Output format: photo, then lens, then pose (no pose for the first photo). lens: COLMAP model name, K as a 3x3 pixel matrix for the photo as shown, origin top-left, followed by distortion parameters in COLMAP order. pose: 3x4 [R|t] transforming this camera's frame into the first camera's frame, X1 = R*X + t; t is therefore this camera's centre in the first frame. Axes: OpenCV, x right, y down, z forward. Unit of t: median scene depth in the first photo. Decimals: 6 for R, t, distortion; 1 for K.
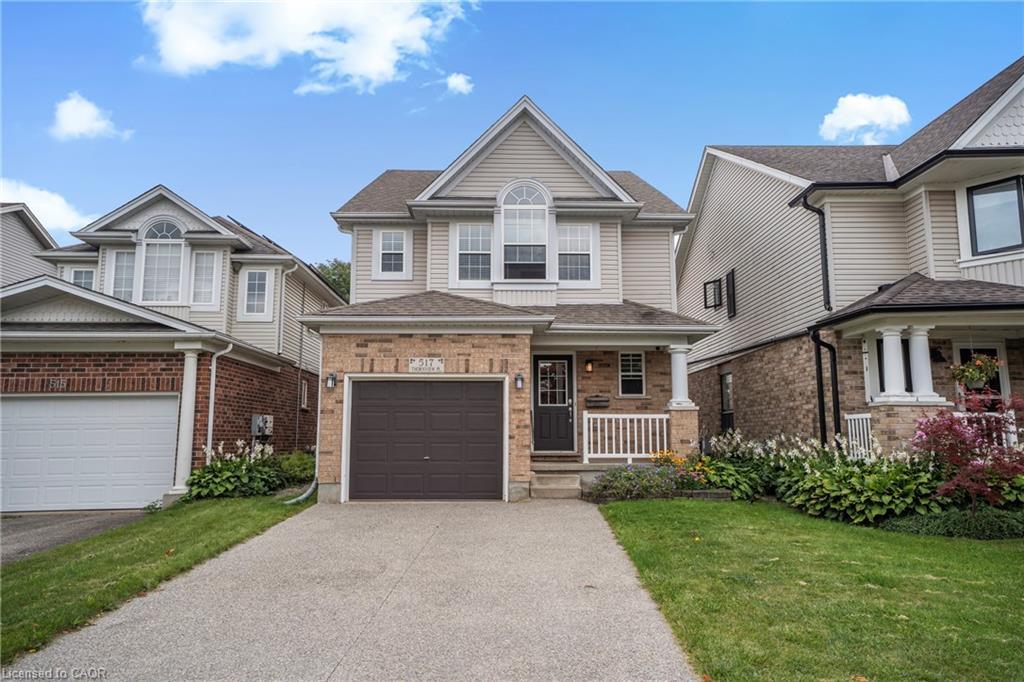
lens RADIAL K [[635.9, 0, 512.0], [0, 635.9, 341.0], [0, 0, 1]] dist [0.041711, 0.000113]
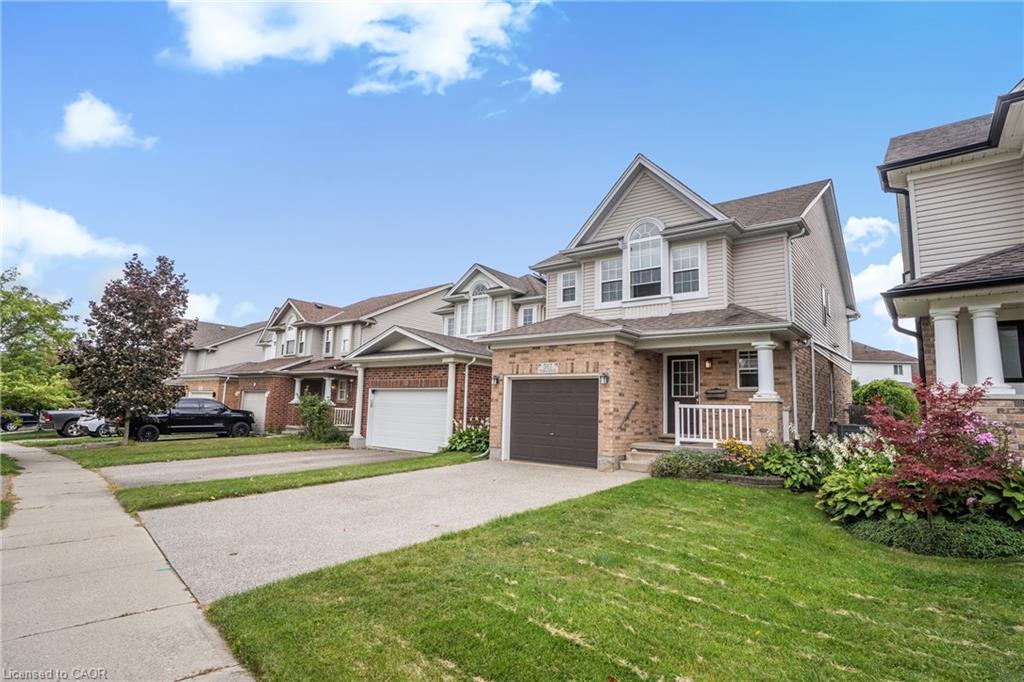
lens RADIAL K [[464.0, 0, 512.0], [0, 464.0, 341.0], [0, 0, 1]] dist [-0.002075, -0.000130]
pose [[0.817369, -0.063833, -0.572567, 0.327506], [0.055987, 0.997940, -0.031332, 0.004948], [0.573387, -0.006446, 0.819259, 0.094015]]
